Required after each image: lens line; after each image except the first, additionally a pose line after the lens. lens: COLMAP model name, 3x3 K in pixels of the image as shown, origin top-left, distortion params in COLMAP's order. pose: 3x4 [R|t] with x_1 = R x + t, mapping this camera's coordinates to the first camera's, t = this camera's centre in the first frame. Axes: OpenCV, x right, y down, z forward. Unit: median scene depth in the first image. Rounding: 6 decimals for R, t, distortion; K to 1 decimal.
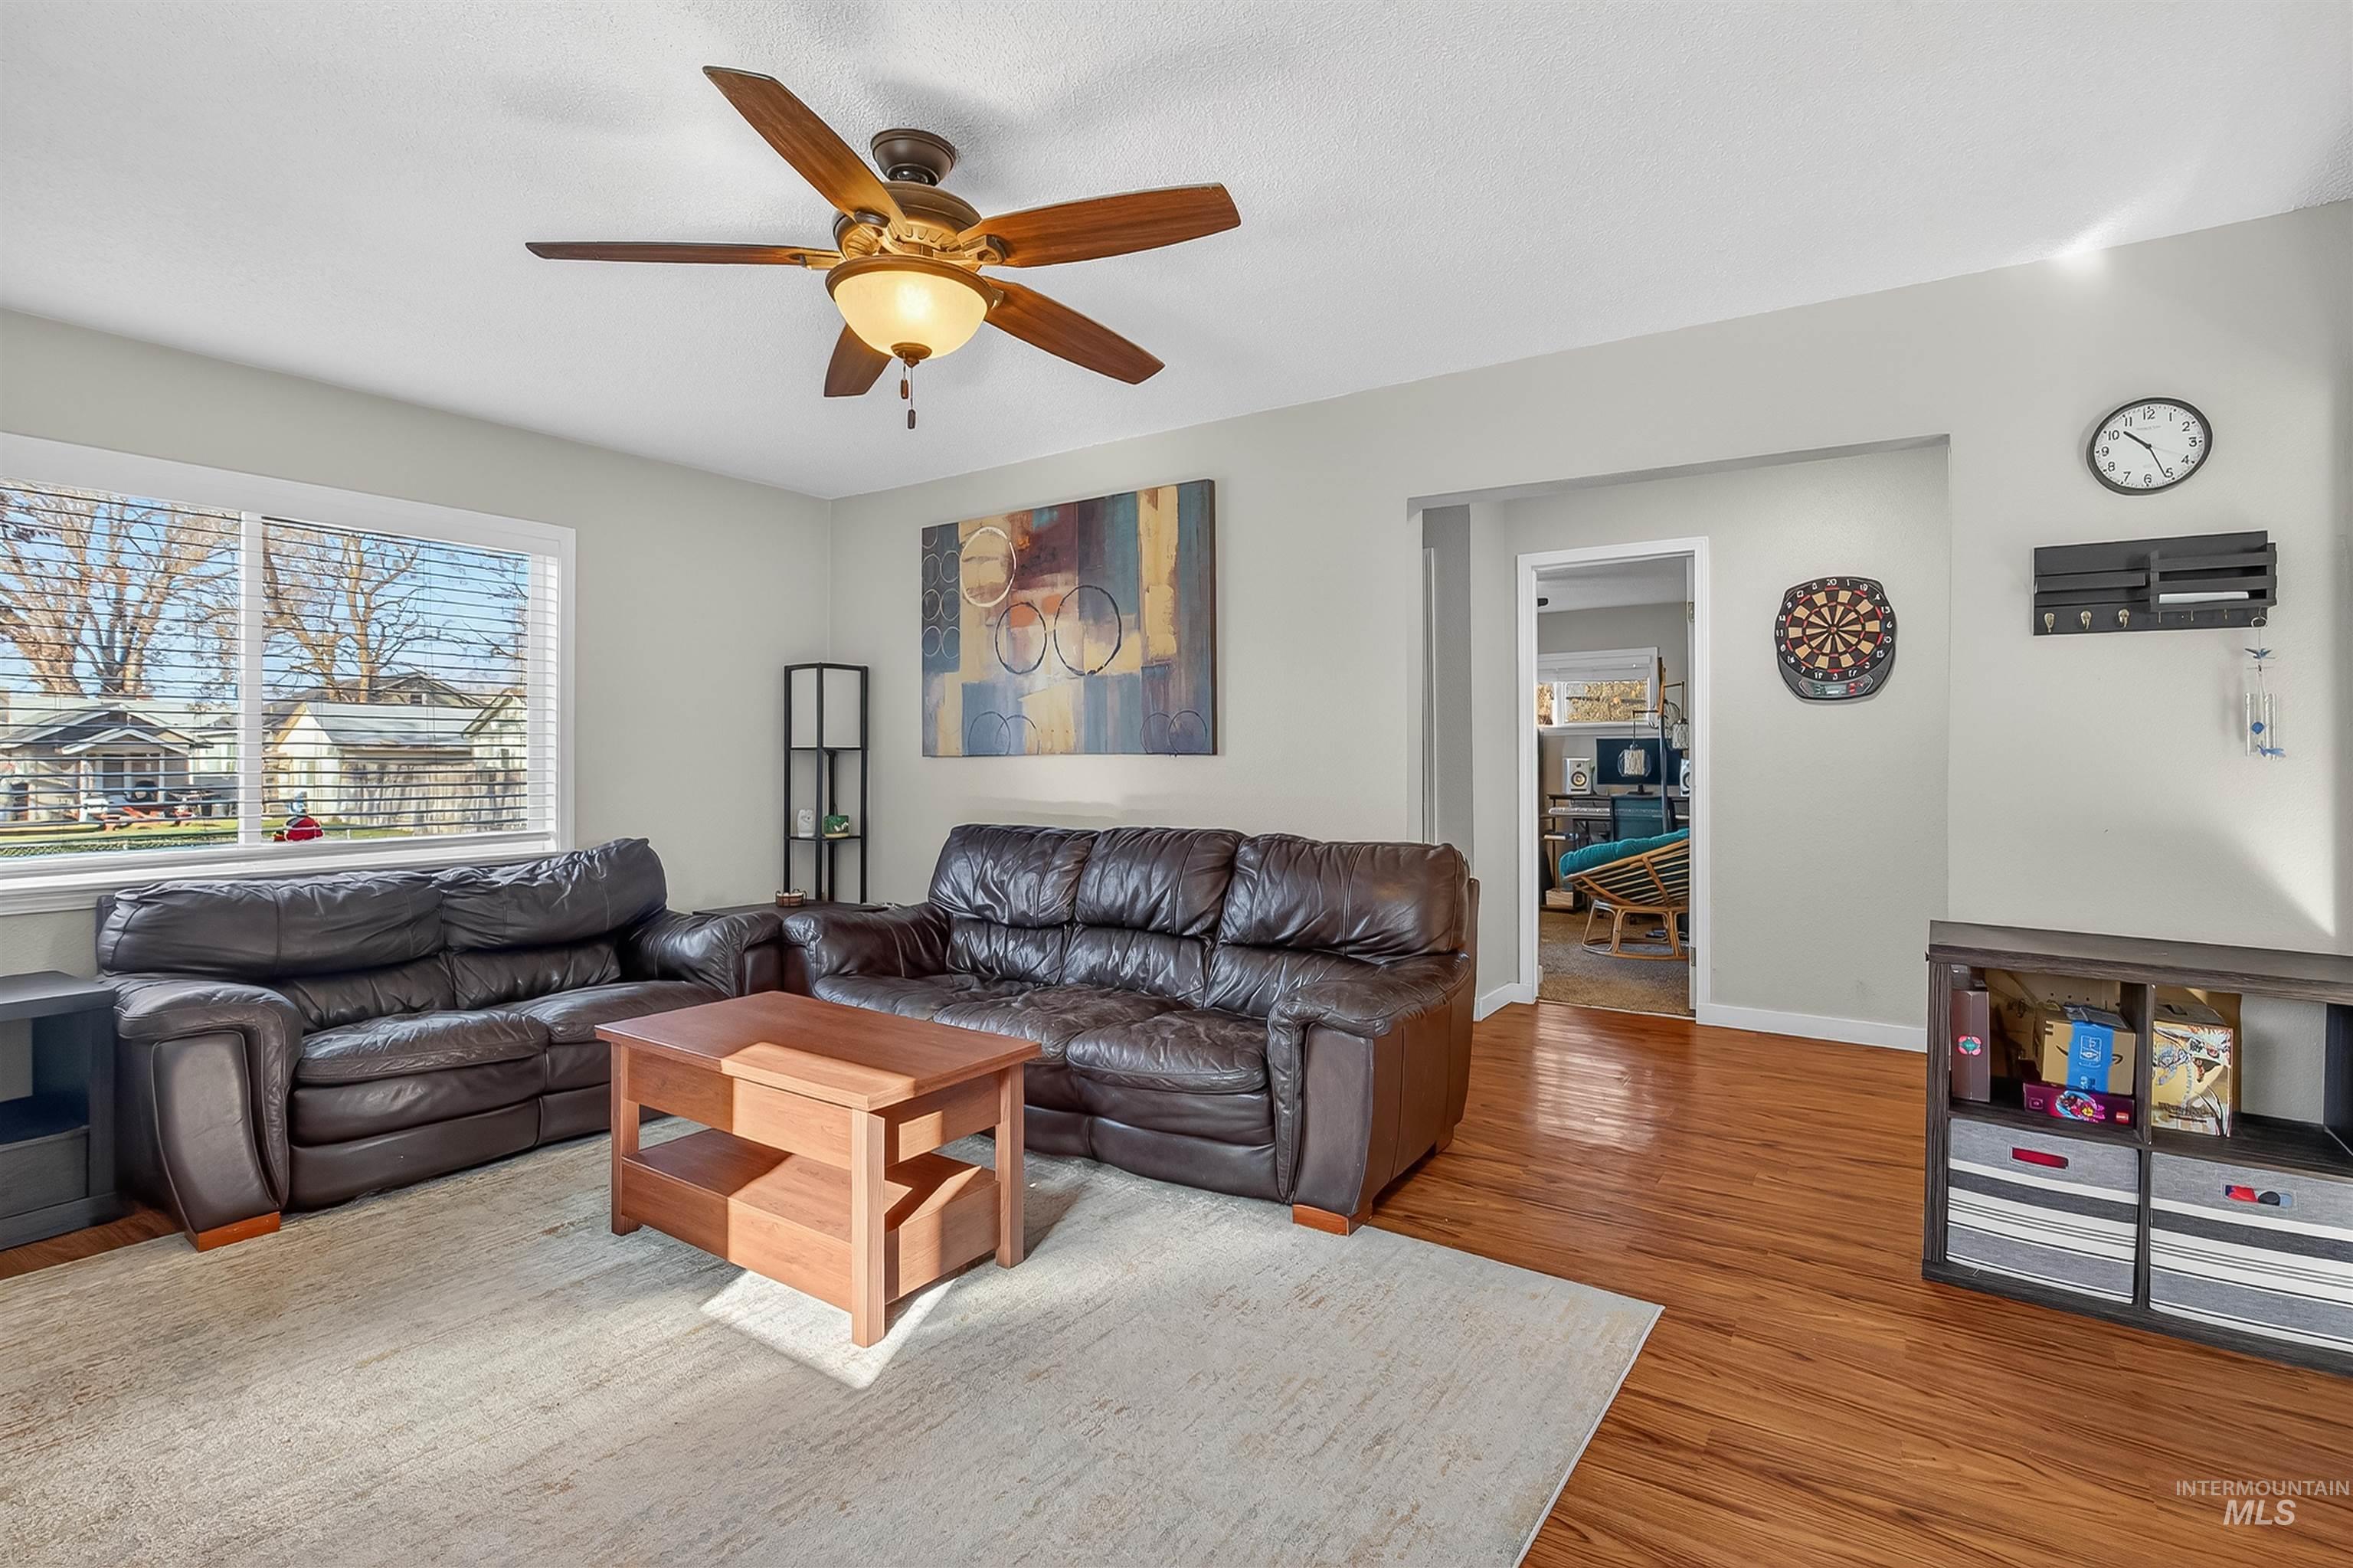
lens RADIAL K [[1110.9, 0, 1183.5], [0, 1110.9, 750.0], [0, 0, 1]] dist [0.000499, 0.001638]
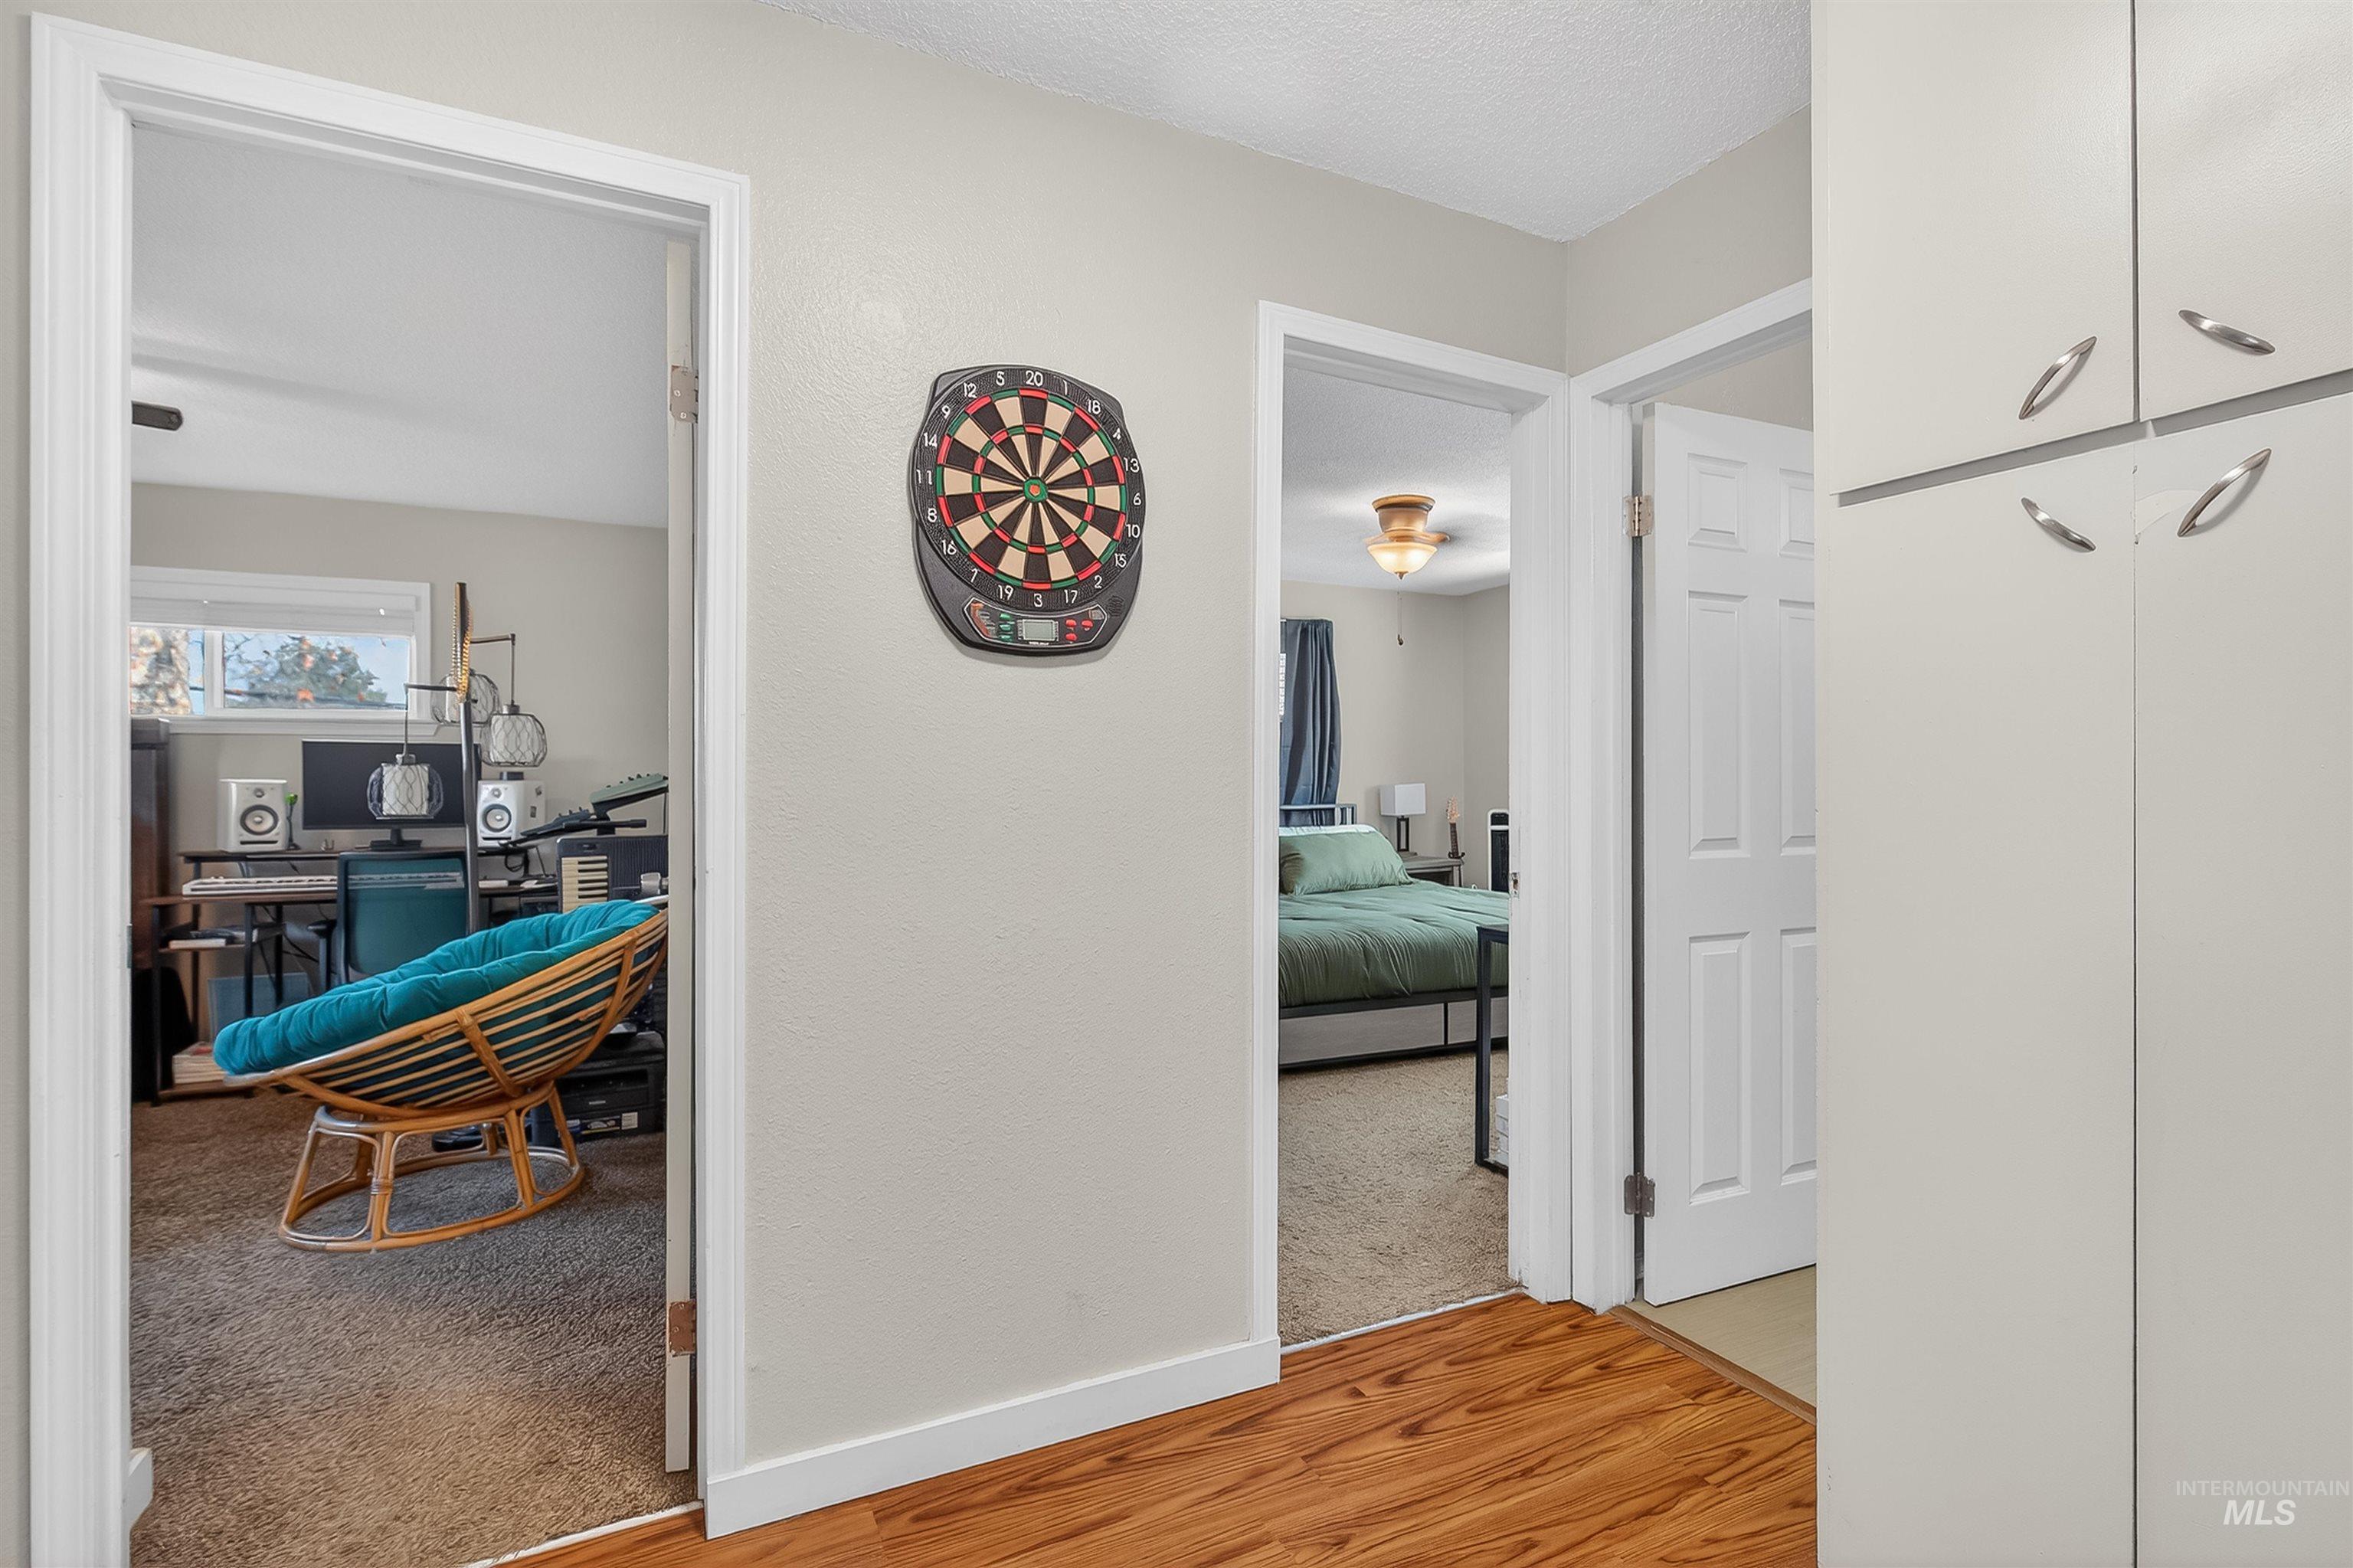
lens RADIAL K [[1102.6, 0, 1202.5], [0, 1102.6, 777.3], [0, 0, 1]] dist [-0.009144, -0.000341]
pose [[0.483533, 0.001629, 0.875325, 0.241672], [-0.010635, 0.999935, 0.004013, -0.000157], [-0.875261, -0.011249, 0.483519, 0.727441]]
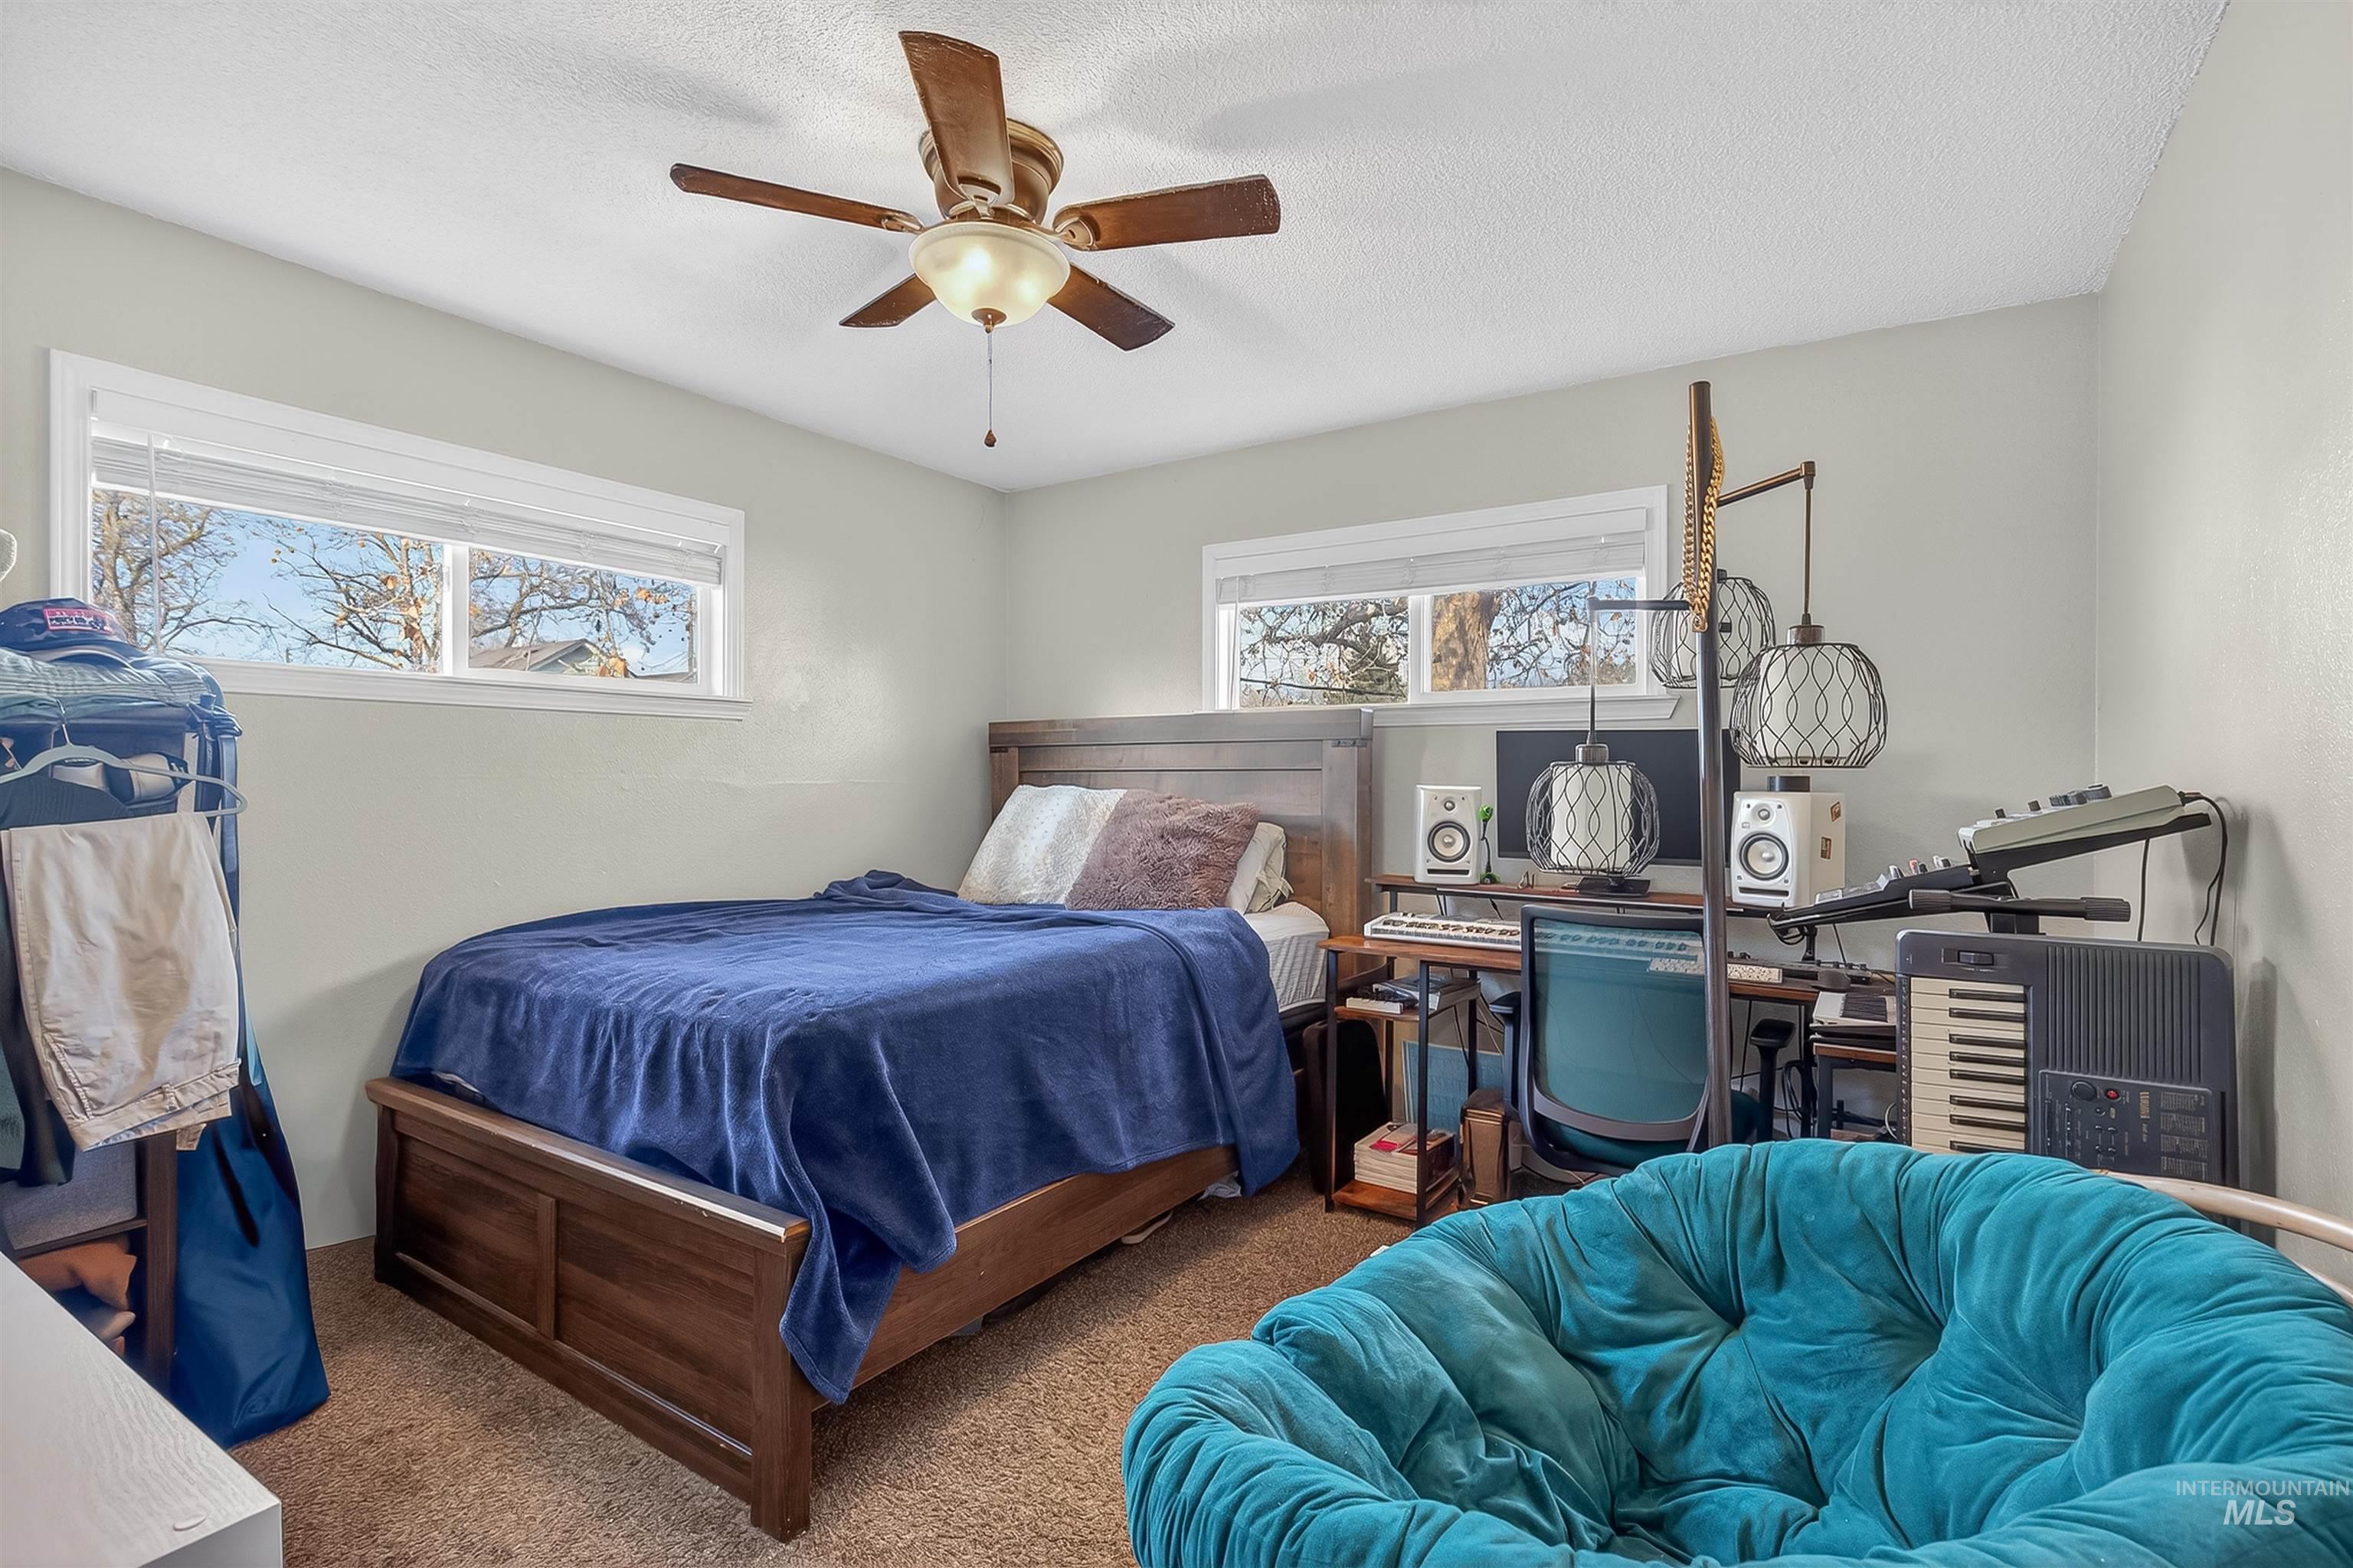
lens RADIAL K [[1100.9, 0, 1176.5], [0, 1100.9, 774.3], [0, 0, 1]] dist [-0.000867, -0.000471]
pose [[0.999915, 0.008802, 0.009606, 0.498292], [-0.008928, 0.999874, 0.013130, -0.000347], [-0.009489, -0.013214, 0.999868, 1.209947]]
